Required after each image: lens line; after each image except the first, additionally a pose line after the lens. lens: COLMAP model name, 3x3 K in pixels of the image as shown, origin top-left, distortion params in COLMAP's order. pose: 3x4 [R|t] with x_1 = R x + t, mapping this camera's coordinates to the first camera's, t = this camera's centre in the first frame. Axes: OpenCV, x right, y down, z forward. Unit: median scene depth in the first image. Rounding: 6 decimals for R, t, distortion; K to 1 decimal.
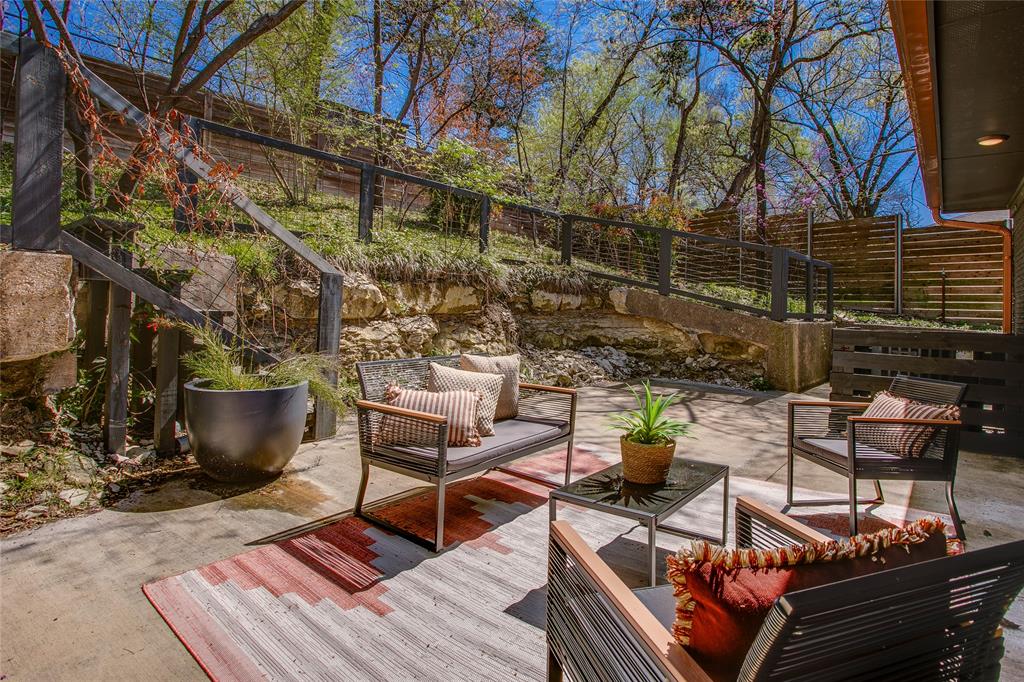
lens RADIAL K [[503.6, 0, 509.9], [0, 503.6, 283.1], [0, 0, 1]] dist [0.002240, 0.000490]
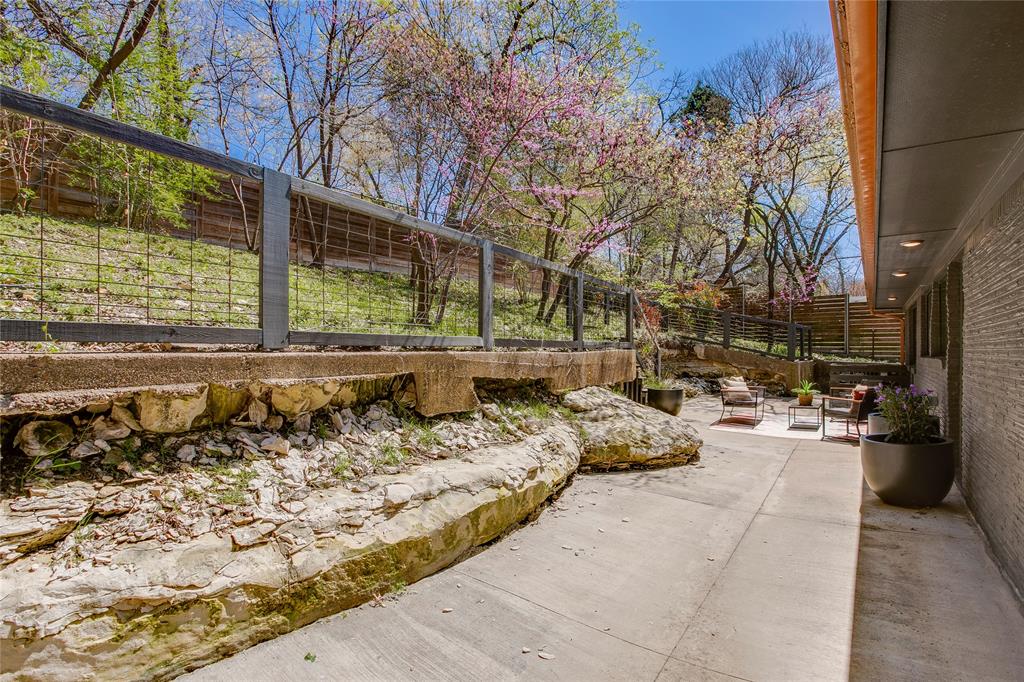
lens RADIAL K [[443.3, 0, 512.0], [0, 443.3, 341.0], [0, 0, 1]] dist [-0.001101, -0.000134]
pose [[0.999251, -0.024817, 0.029677, -0.465125], [0.024046, 0.999371, 0.026072, -0.057392], [-0.030305, -0.025339, 0.999219, -0.527338]]
